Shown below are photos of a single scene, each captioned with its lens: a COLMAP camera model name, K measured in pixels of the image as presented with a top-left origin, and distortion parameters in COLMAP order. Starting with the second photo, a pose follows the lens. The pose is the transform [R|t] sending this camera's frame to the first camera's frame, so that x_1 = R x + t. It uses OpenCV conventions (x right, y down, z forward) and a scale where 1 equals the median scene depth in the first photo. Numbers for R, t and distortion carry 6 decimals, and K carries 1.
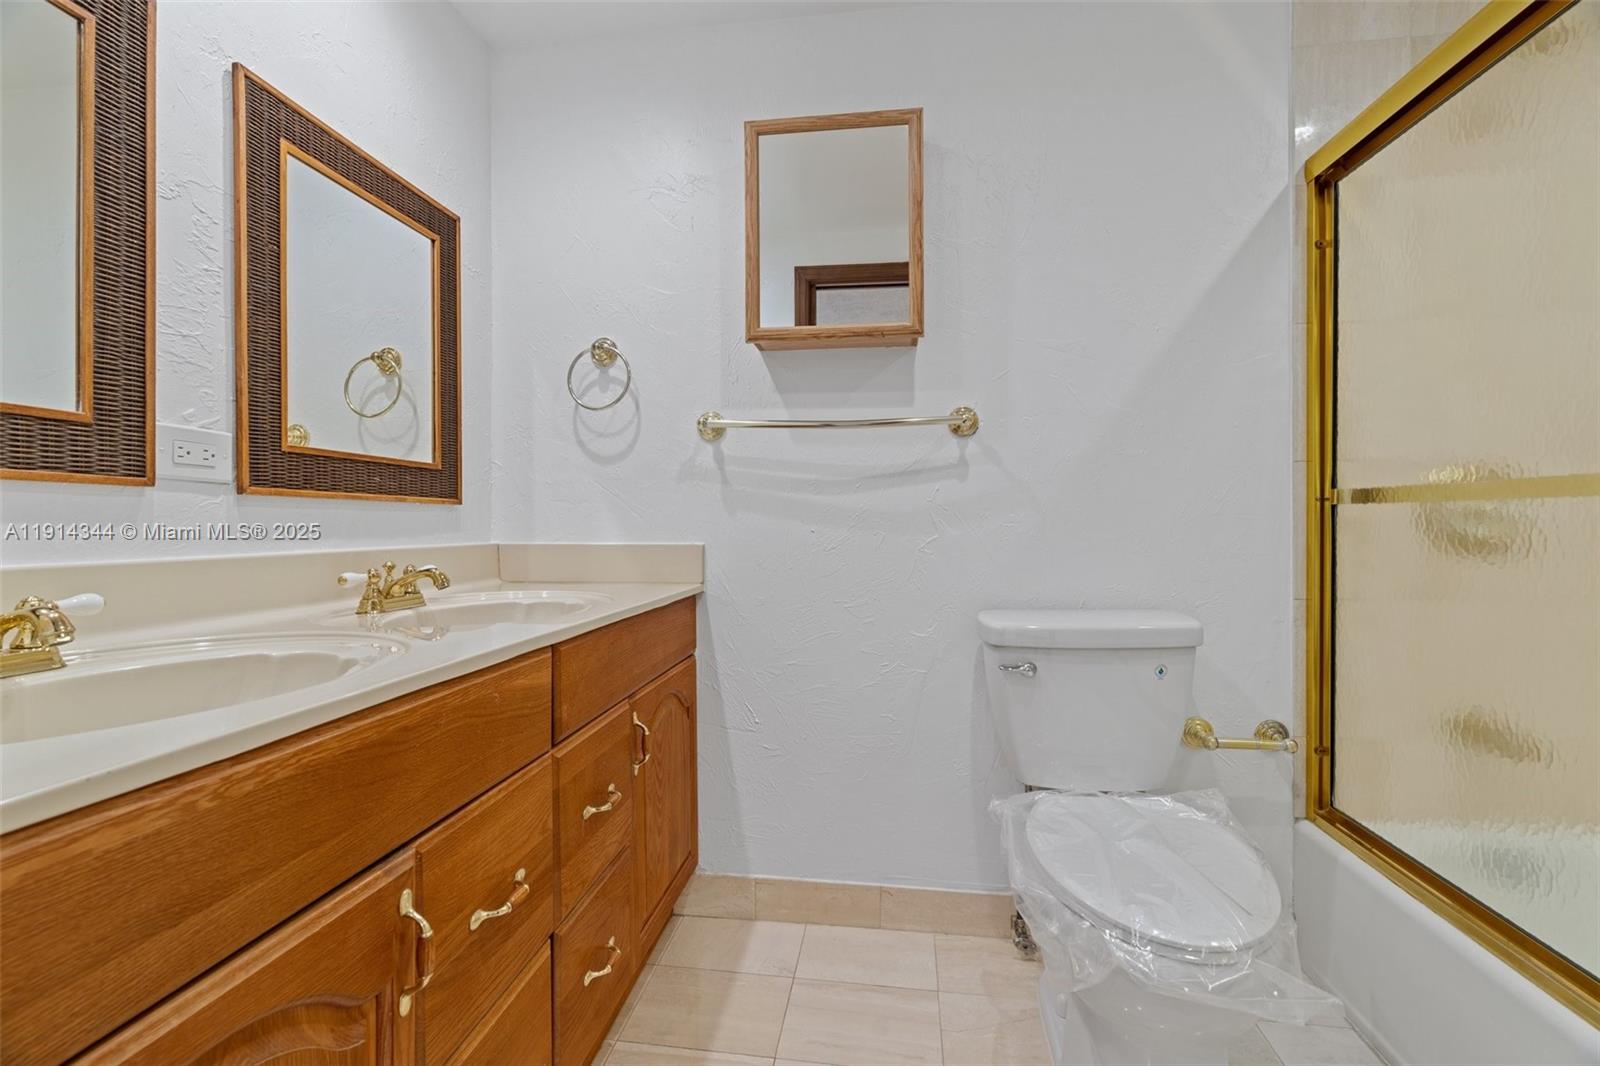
lens RADIAL K [[725.4, 0, 802.8], [0, 725.4, 526.7], [0, 0, 1]] dist [-0.000369, 0.001024]
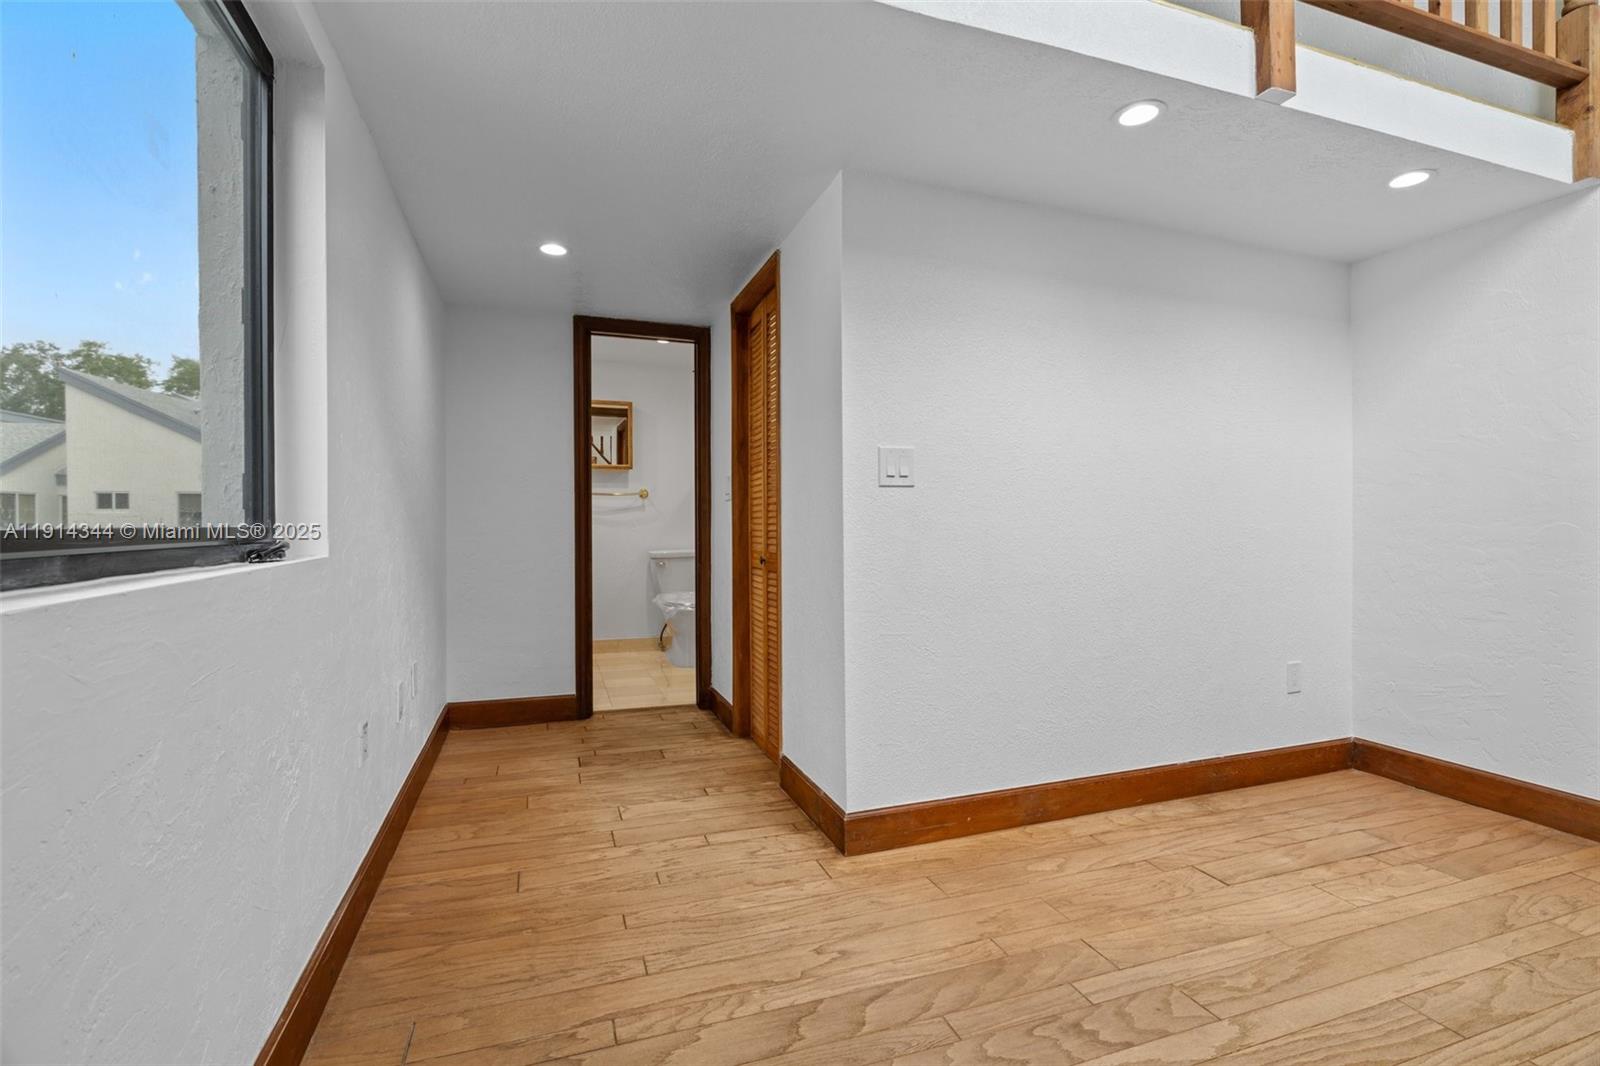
lens RADIAL K [[725.4, 0, 797.8], [0, 725.4, 528.9], [0, 0, 1]] dist [-0.000369, 0.001024]
pose [[0.891768, -0.009631, 0.452391, -0.627623], [0.011049, 0.999939, -0.000493, 0.021152], [-0.452359, 0.005439, 0.891819, -2.188817]]
